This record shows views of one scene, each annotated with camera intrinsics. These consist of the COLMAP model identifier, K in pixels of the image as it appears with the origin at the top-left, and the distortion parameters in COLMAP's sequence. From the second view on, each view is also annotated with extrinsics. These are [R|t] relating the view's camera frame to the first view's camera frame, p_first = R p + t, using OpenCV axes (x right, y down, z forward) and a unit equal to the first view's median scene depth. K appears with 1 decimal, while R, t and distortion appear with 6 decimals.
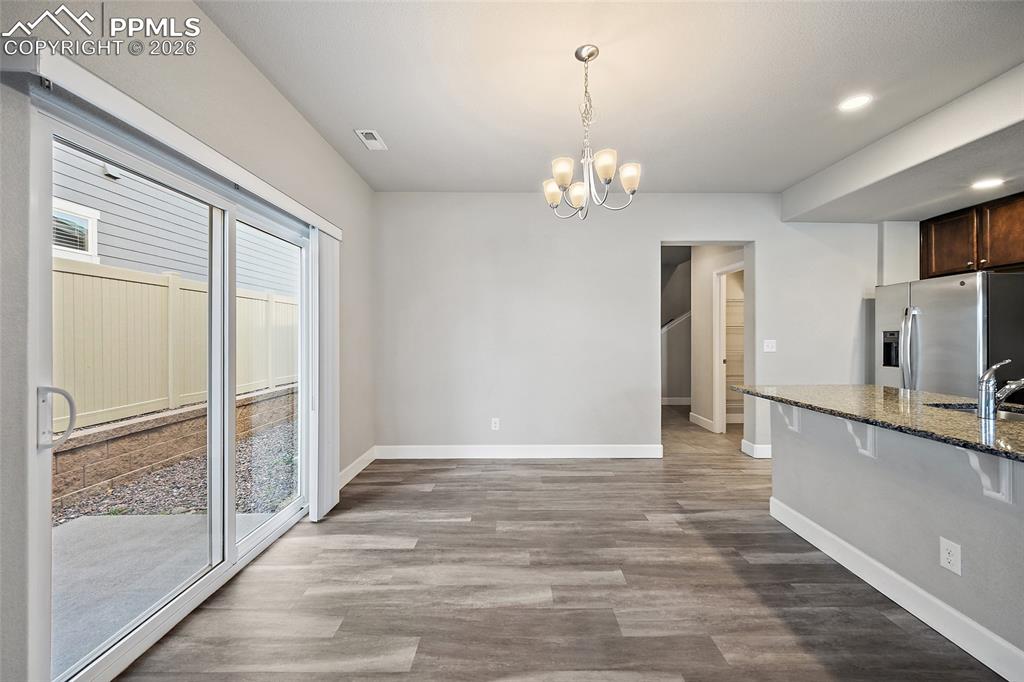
lens RADIAL K [[404.3, 0, 516.5], [0, 404.3, 336.9], [0, 0, 1]] dist [-0.000750, -0.000278]
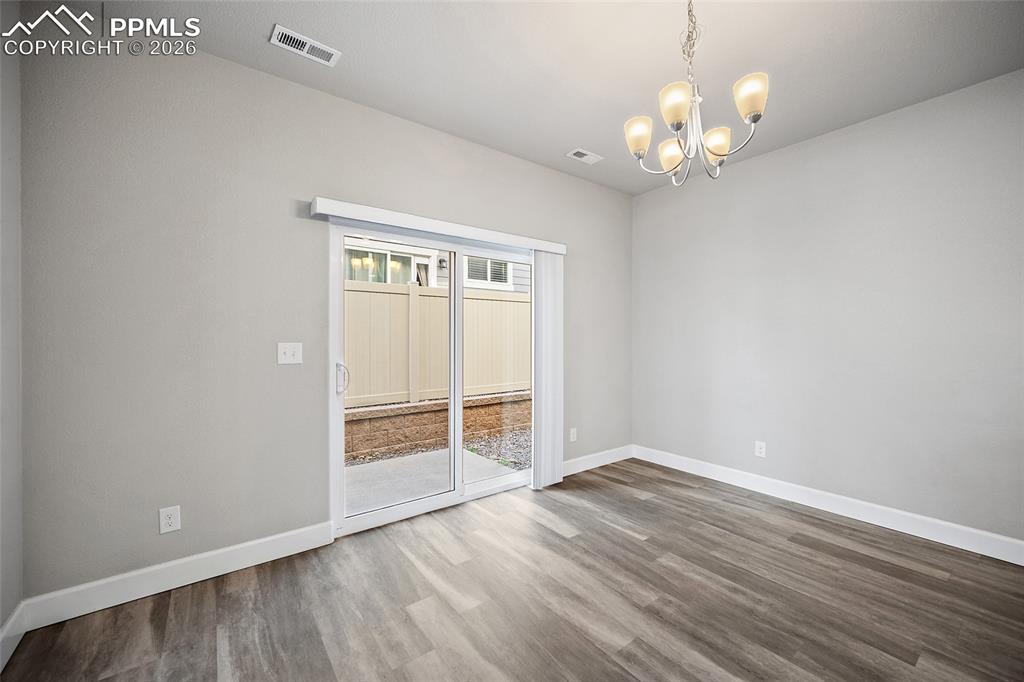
lens RADIAL K [[404.3, 0, 516.5], [0, 404.3, 336.9], [0, 0, 1]] dist [-0.000750, -0.000278]
pose [[0.602513, -0.001252, -0.798108, 0.402277], [-0.001793, 0.999994, -0.002922, 0.000231], [0.798107, 0.003192, 0.602508, 0.200932]]
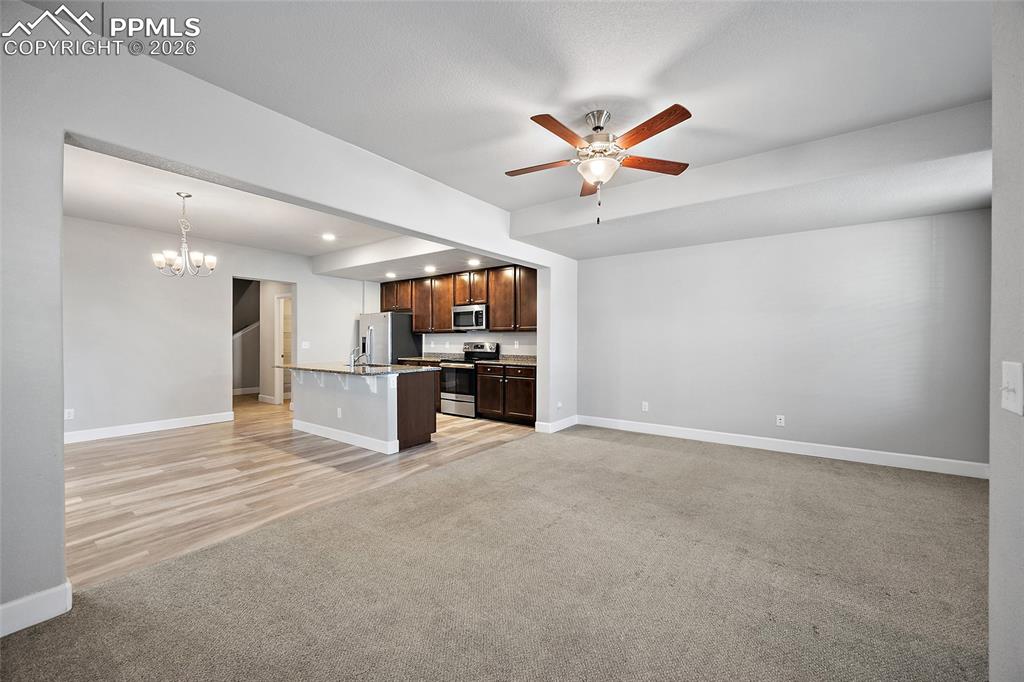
lens RADIAL K [[404.3, 0, 516.5], [0, 404.3, 336.9], [0, 0, 1]] dist [-0.000750, -0.000278]
pose [[0.591754, 0.004103, 0.806108, -0.313738], [0.001623, 0.999979, -0.006281, 0.000292], [-0.806117, 0.005025, 0.591735, -1.015798]]
